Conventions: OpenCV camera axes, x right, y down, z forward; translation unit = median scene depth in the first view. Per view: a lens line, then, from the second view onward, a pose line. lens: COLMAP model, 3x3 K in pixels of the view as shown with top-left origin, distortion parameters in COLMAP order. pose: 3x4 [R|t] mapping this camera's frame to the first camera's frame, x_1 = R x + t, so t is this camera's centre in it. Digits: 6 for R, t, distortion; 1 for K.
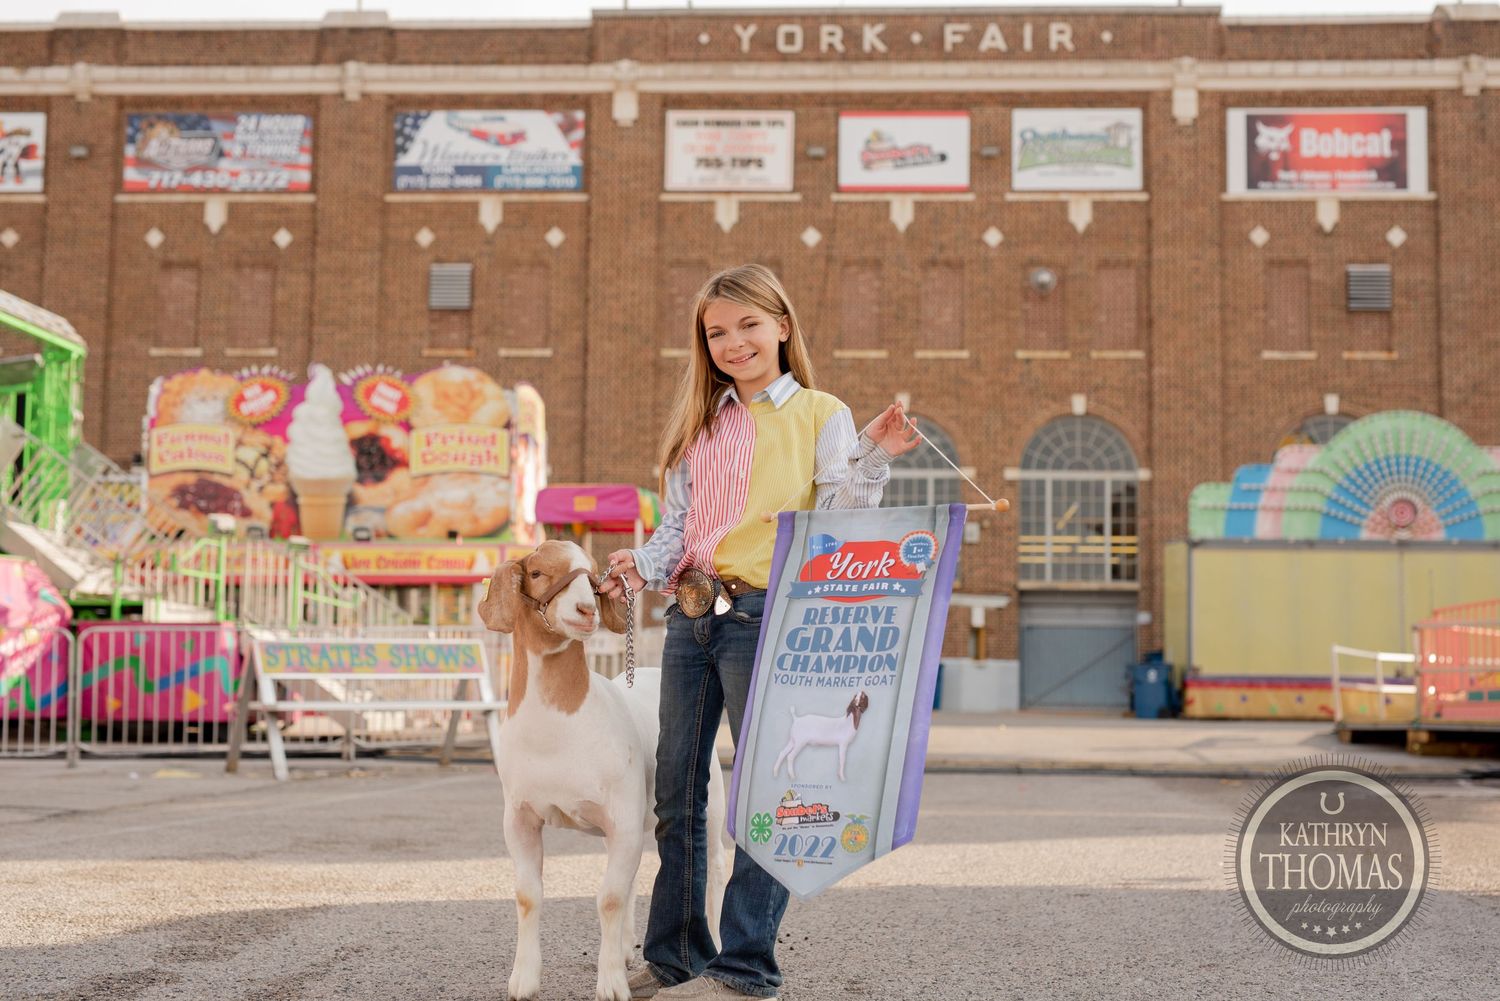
lens RADIAL K [[2156.6, 0, 765.3], [0, 2156.6, 500.4], [0, 0, 1]] dist [-0.006574, 0.071160]
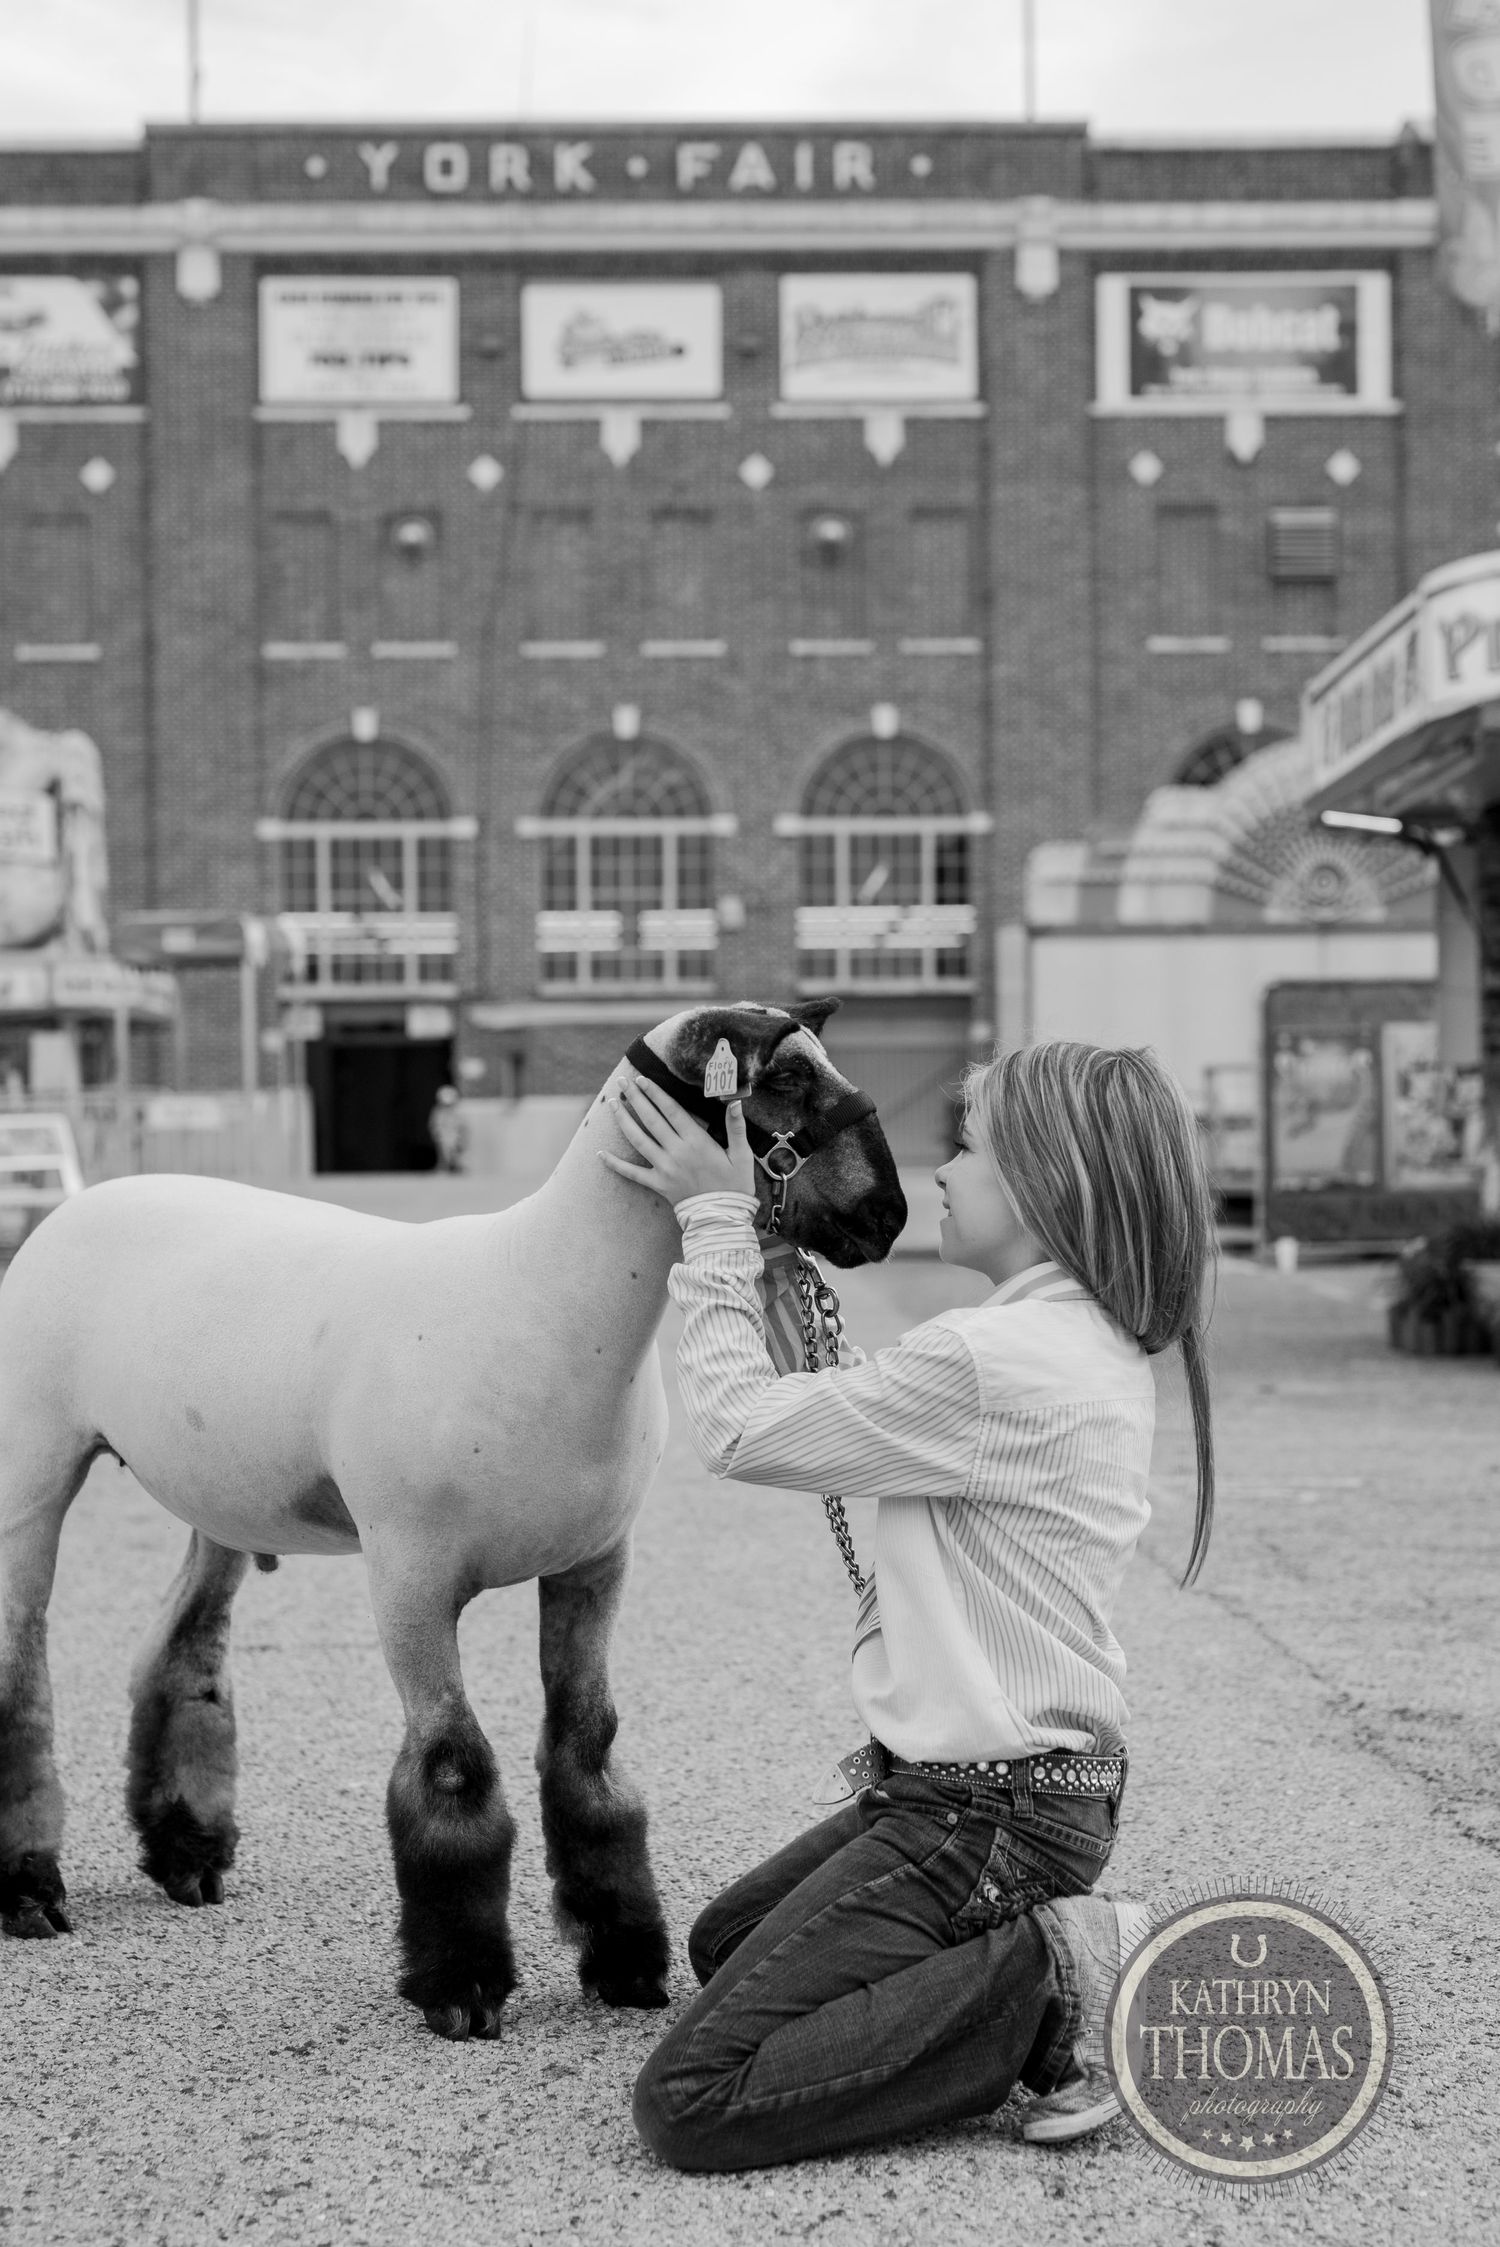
lens RADIAL K [[3579.6, 0, 749.9], [0, 3579.6, 1197.4], [0, 0, 1]] dist [-0.005088, 0.096055]
pose [[0.996275, -0.024221, 0.082762, 0.005762], [0.015324, 0.994196, 0.106487, -0.015956], [-0.084861, -0.104822, 0.990864, -0.131350]]
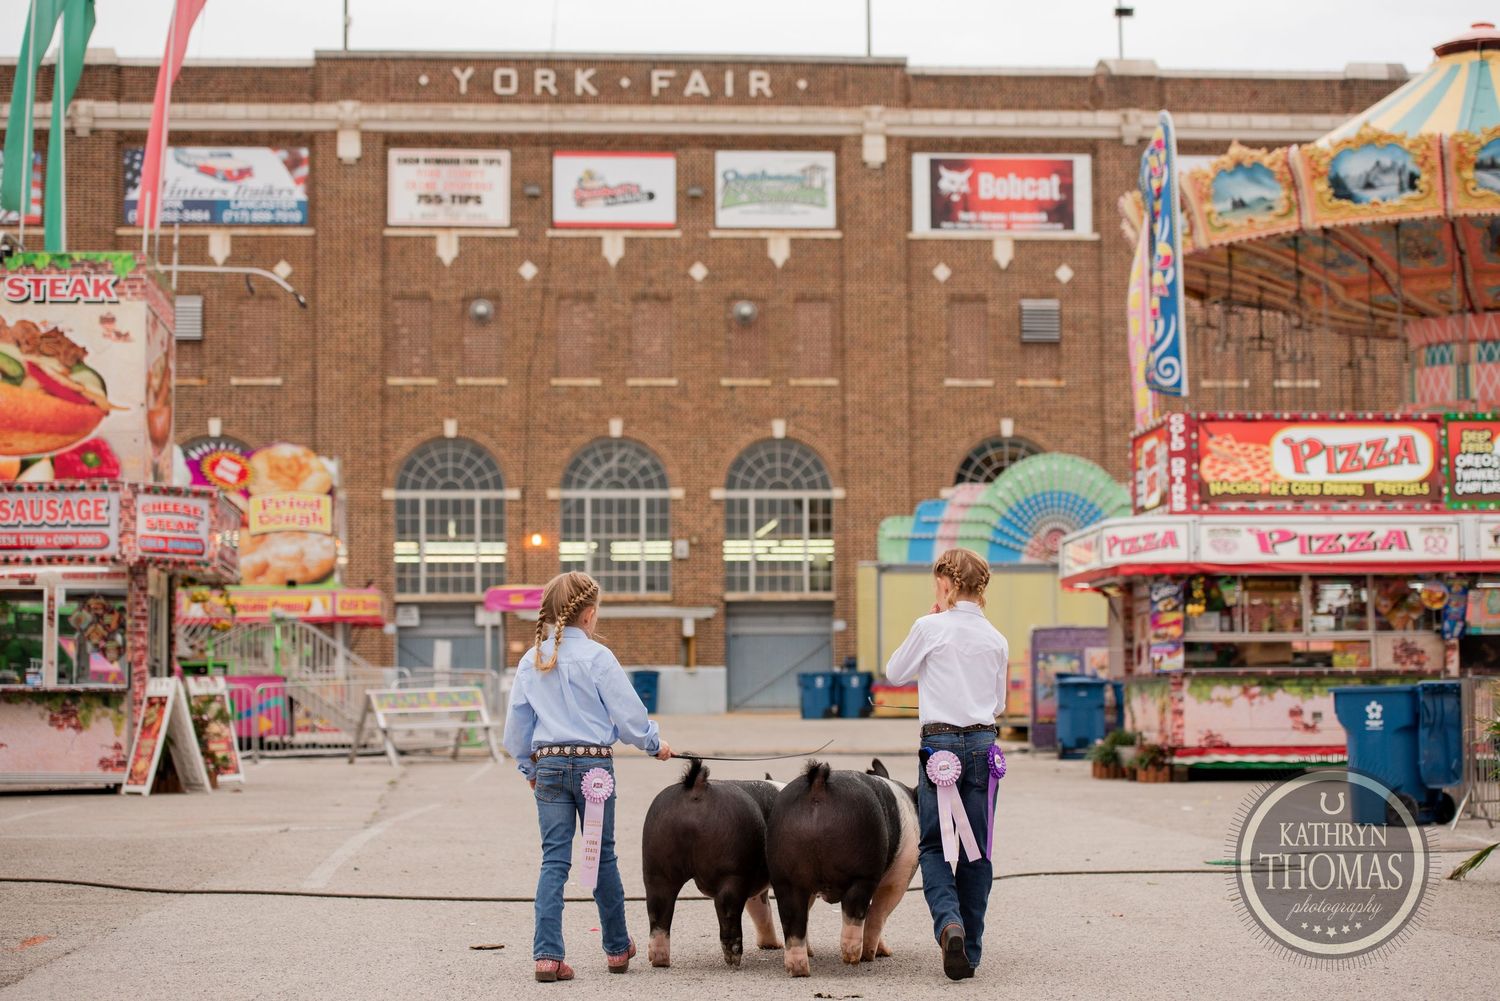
lens RADIAL K [[3068.1, 0, 753.0], [0, 3068.1, 498.5], [0, 0, 1]] dist [-0.056541, 0.061453]
pose [[0.988905, -0.010394, 0.148185, -0.094719], [0.005917, 0.999514, 0.030615, -0.056326], [-0.148431, -0.029399, 0.988486, -0.514032]]
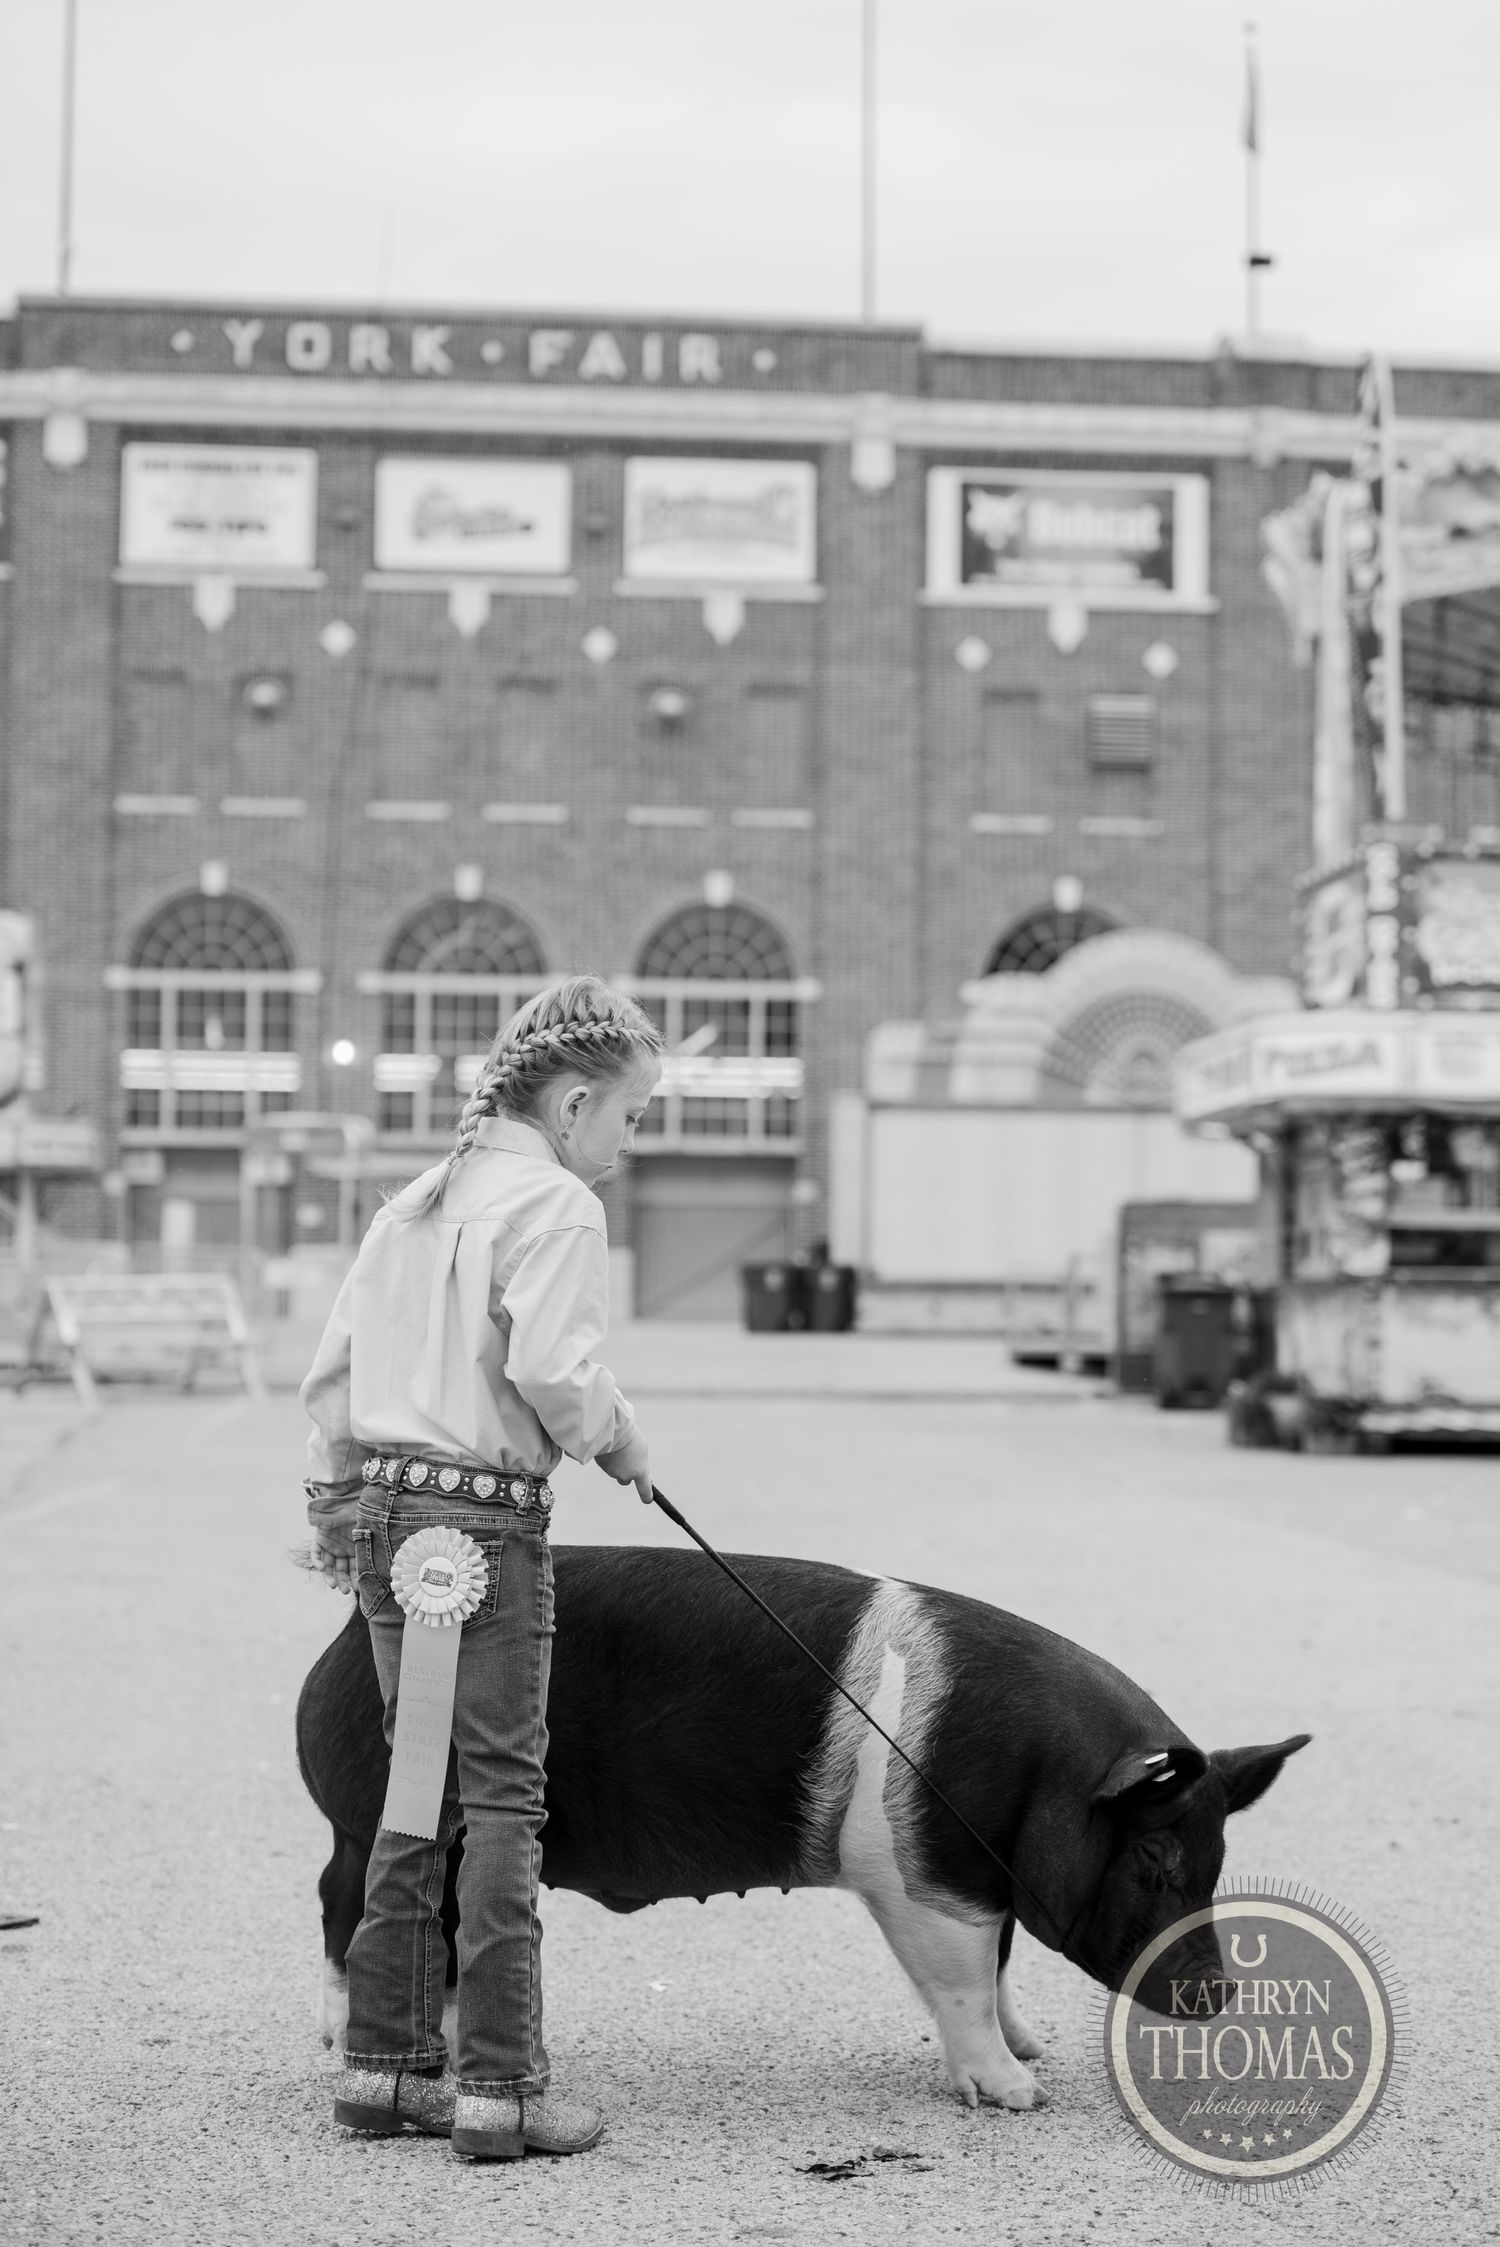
lens RADIAL K [[4439.6, 0, 742.2], [0, 4439.6, 1120.5], [0, 0, 1]] dist [-0.080809, -0.107819]
pose [[0.986677, 0.004720, 0.162620, -0.081445], [-0.013899, 0.998370, 0.055356, -0.049044], [-0.162094, -0.056879, 0.985135, -0.429226]]
